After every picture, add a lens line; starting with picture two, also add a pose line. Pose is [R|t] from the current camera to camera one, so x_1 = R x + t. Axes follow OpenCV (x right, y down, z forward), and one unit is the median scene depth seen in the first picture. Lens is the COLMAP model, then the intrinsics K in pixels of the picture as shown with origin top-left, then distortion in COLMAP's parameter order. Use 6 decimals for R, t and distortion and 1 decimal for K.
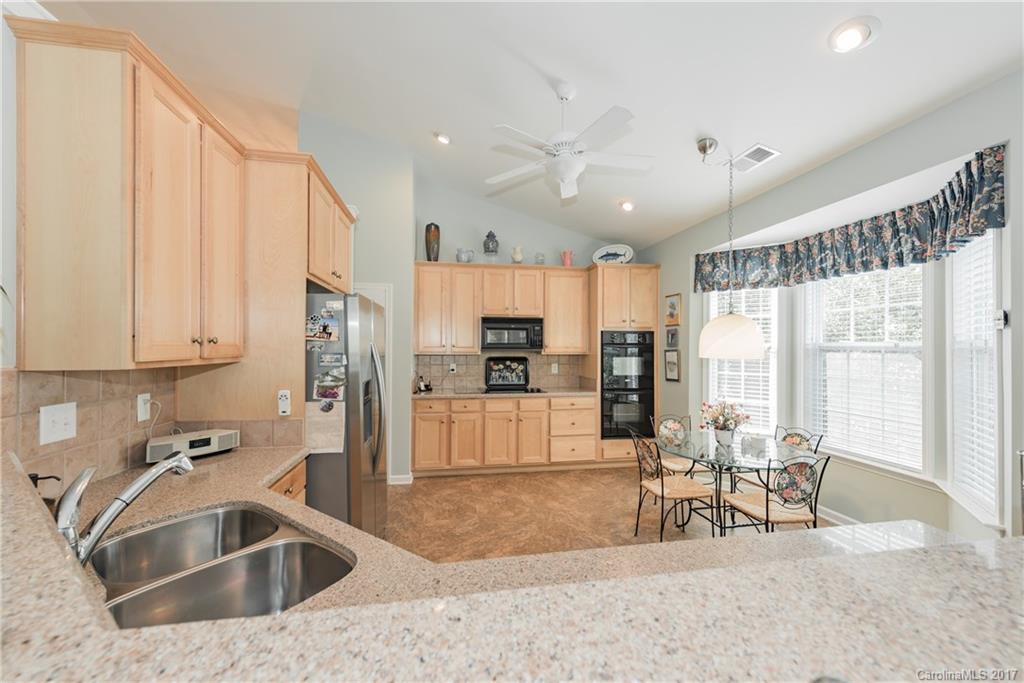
lens RADIAL K [[400.3, 0, 507.3], [0, 400.3, 347.7], [0, 0, 1]] dist [0.010747, -0.002191]
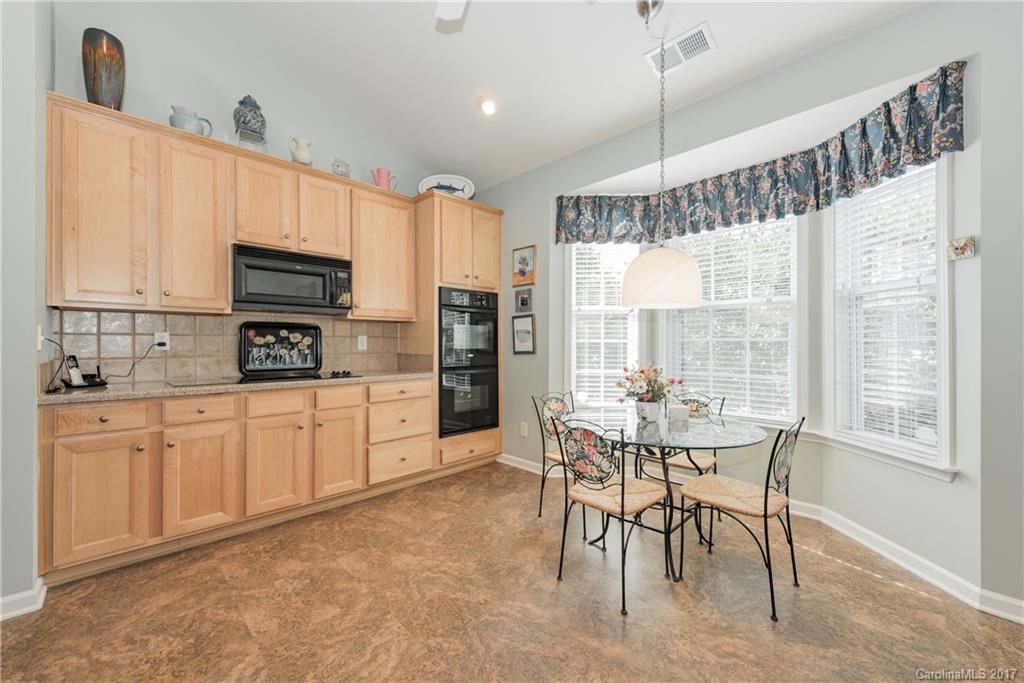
lens RADIAL K [[400.3, 0, 509.4], [0, 400.3, 345.8], [0, 0, 1]] dist [0.010747, -0.002191]
pose [[0.817495, -0.006128, 0.575903, -0.077427], [0.003831, 0.999979, 0.005202, 0.063117], [-0.575922, -0.002046, 0.817502, 0.359984]]
